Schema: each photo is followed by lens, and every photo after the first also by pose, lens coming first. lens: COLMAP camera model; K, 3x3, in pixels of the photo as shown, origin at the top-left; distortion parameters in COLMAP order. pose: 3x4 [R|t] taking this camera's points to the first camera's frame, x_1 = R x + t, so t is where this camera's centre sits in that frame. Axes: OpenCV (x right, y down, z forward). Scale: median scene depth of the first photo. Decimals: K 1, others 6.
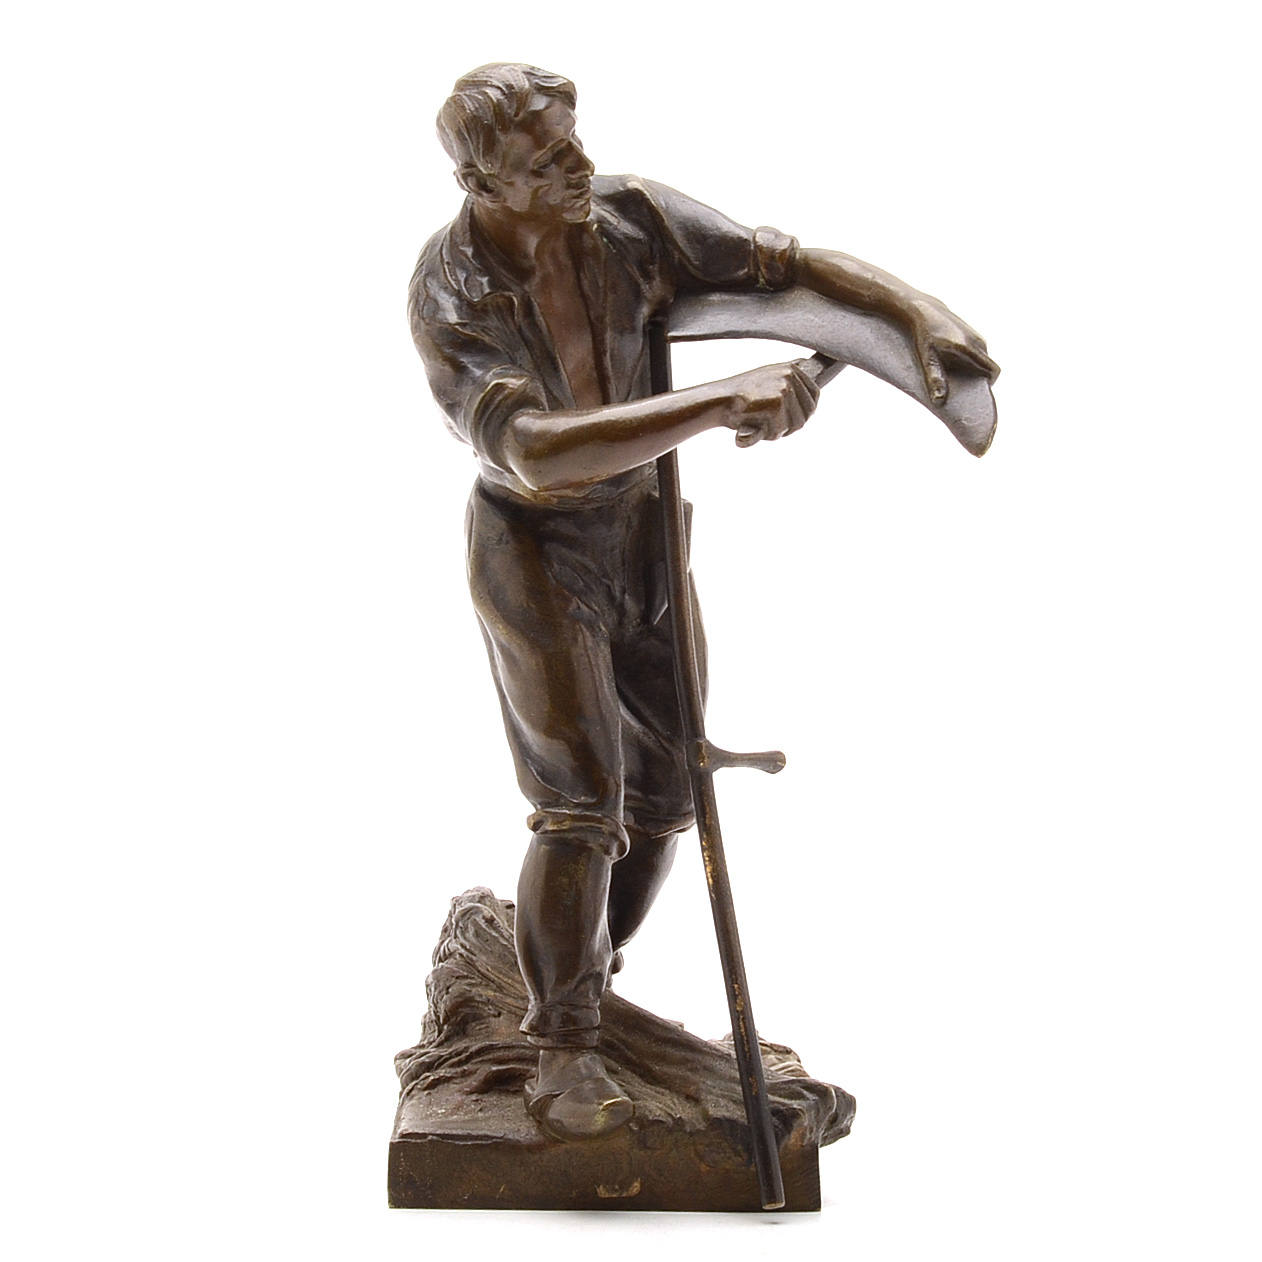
lens RADIAL K [[4787.3, 0, 630.8], [0, 4787.3, 630.8], [0, 0, 1]] dist [0.036786, 0.000000]
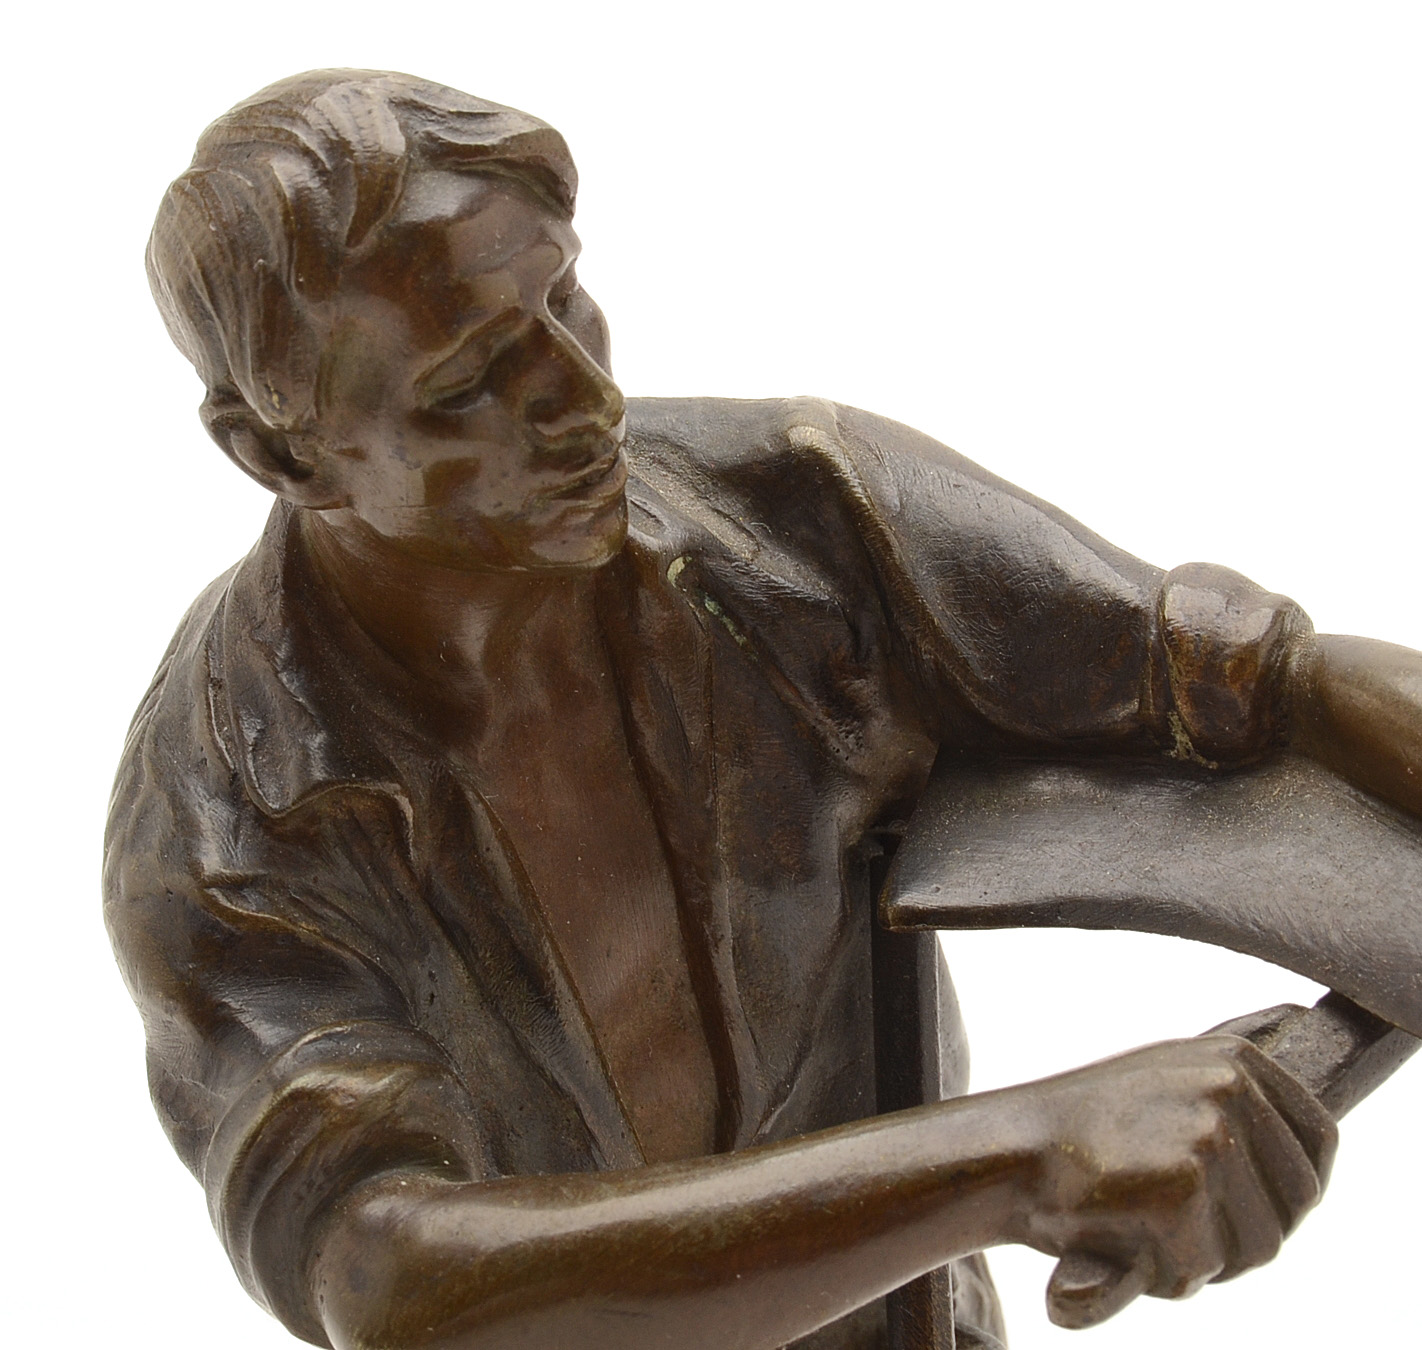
lens RADIAL K [[5135.0, 0, 711.4], [0, 5135.0, 675.0], [0, 0, 1]] dist [0.098735, 0.000000]
pose [[0.987806, 0.006398, -0.155559, 0.050579], [-0.006817, 0.999974, -0.002159, -0.077532], [0.155542, 0.003193, 0.987824, 0.662787]]
